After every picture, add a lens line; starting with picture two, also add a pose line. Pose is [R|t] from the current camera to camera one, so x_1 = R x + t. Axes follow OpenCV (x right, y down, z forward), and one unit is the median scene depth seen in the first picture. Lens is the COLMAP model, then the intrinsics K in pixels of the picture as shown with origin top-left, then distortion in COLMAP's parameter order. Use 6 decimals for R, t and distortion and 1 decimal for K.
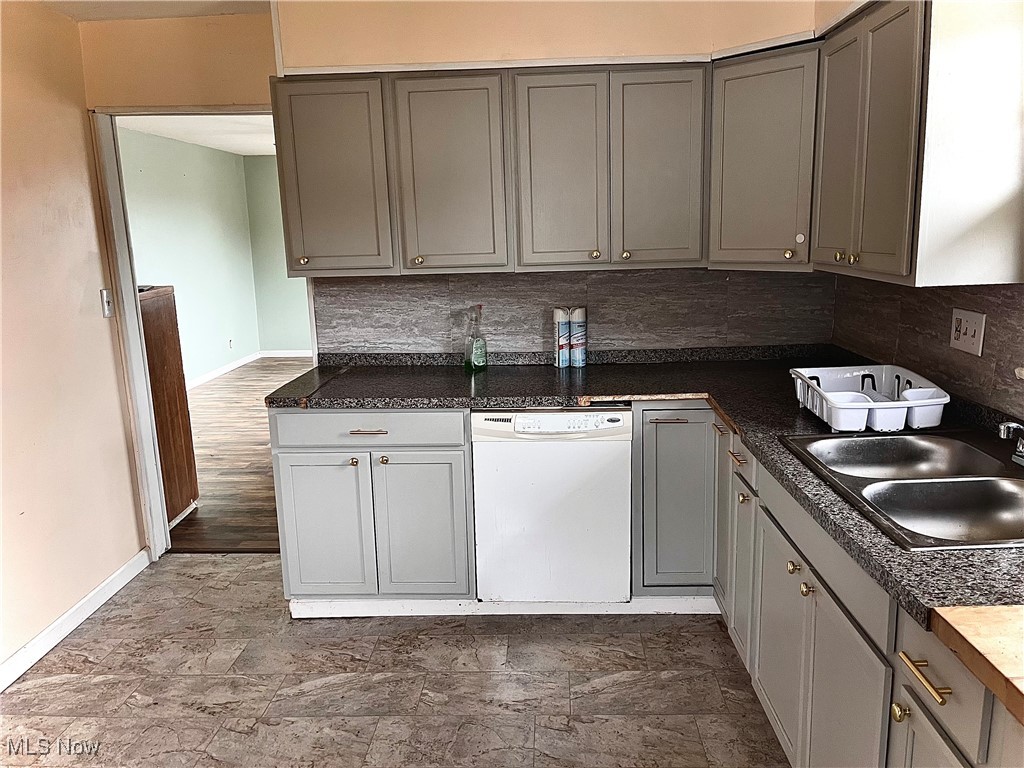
lens RADIAL K [[785.7, 0, 510.9], [0, 785.7, 384.9], [0, 0, 1]] dist [0.057022, -0.080055]
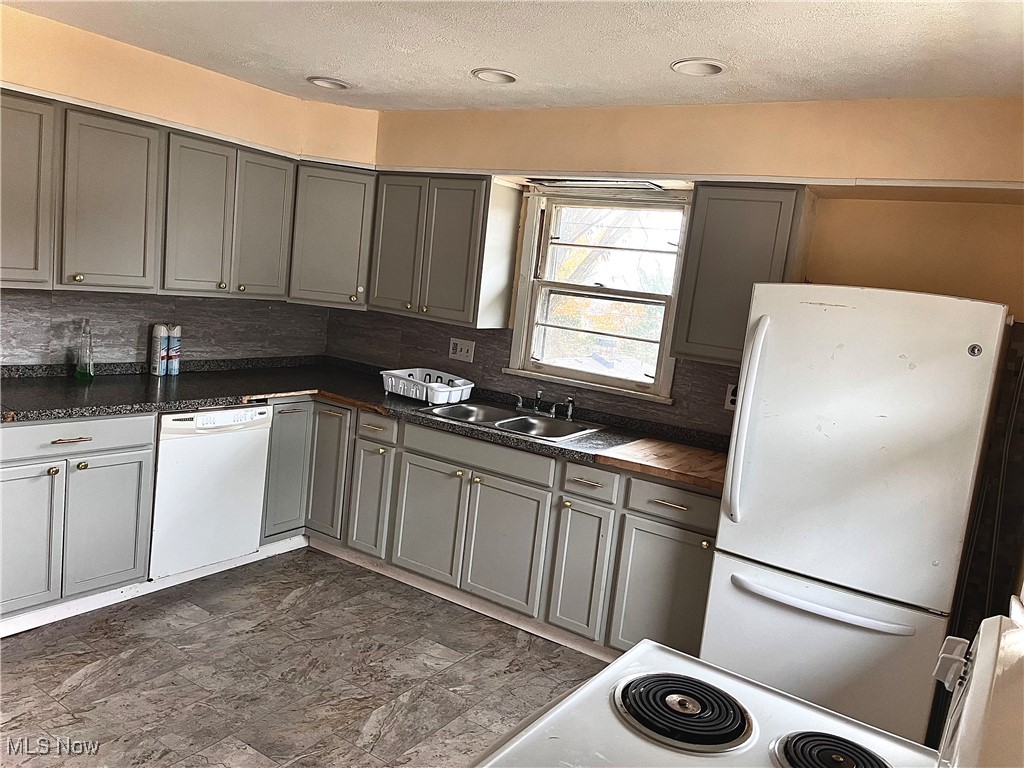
lens RADIAL K [[785.7, 0, 501.8], [0, 785.7, 383.8], [0, 0, 1]] dist [0.057022, -0.080055]
pose [[0.506083, -0.033860, 0.861820, -0.790896], [0.041728, 0.999020, 0.014747, -0.007358], [-0.861475, 0.028499, 0.507000, -0.033744]]
